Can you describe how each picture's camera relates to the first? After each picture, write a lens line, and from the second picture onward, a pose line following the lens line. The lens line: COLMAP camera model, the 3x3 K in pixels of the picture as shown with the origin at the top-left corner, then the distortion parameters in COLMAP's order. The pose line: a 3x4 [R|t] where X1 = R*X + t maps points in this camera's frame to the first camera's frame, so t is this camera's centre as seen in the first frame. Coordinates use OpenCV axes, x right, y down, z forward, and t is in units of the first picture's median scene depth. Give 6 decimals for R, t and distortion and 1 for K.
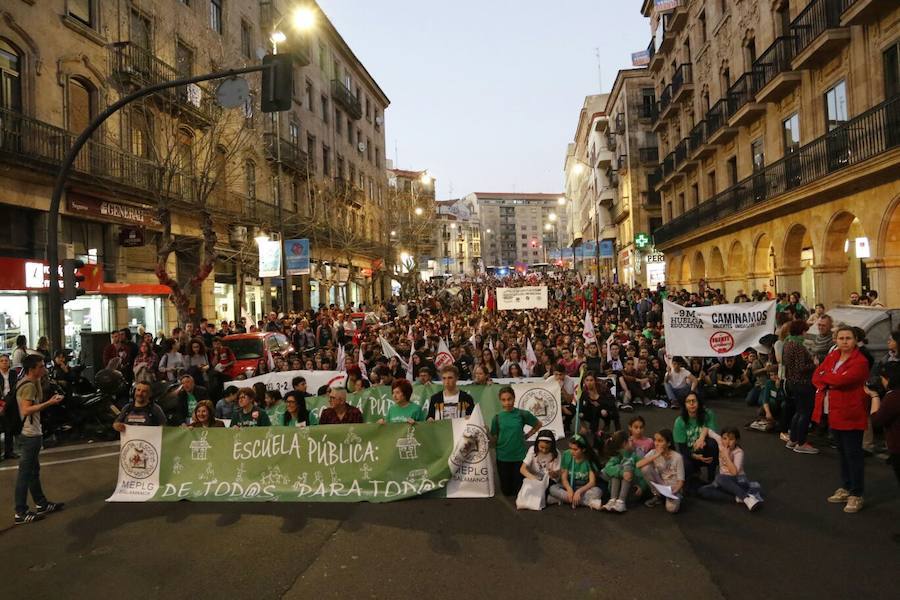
lens RADIAL K [[682.7, 0, 447.5], [0, 682.7, 297.7], [0, 0, 1]] dist [-0.084959, 0.045468]
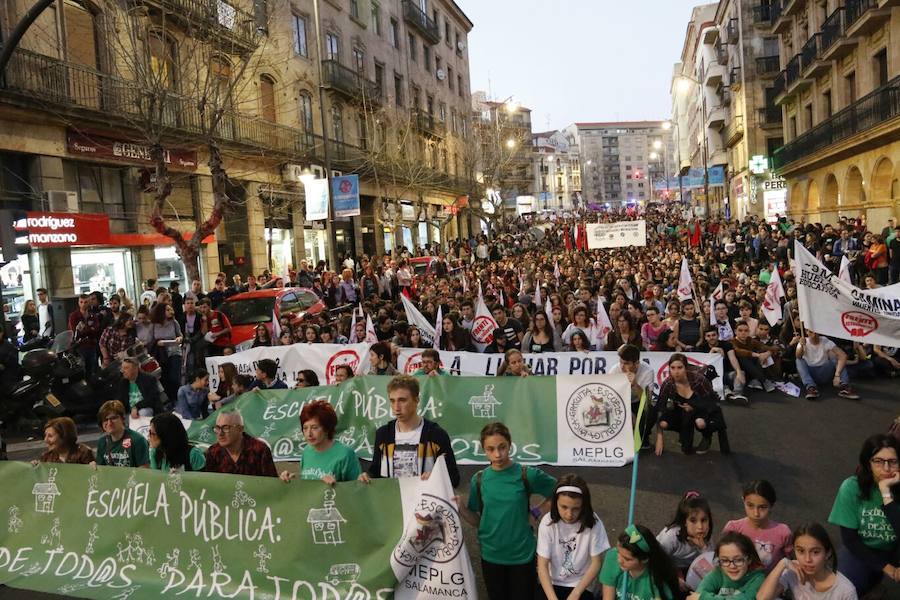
lens RADIAL K [[682.7, 0, 449.0], [0, 682.7, 297.8], [0, 0, 1]] dist [-0.084959, 0.045468]
pose [[0.988530, -0.014734, -0.150306, 0.045163], [0.028414, 0.995602, 0.089275, -0.004610], [0.148329, -0.092521, 0.984601, 0.169990]]
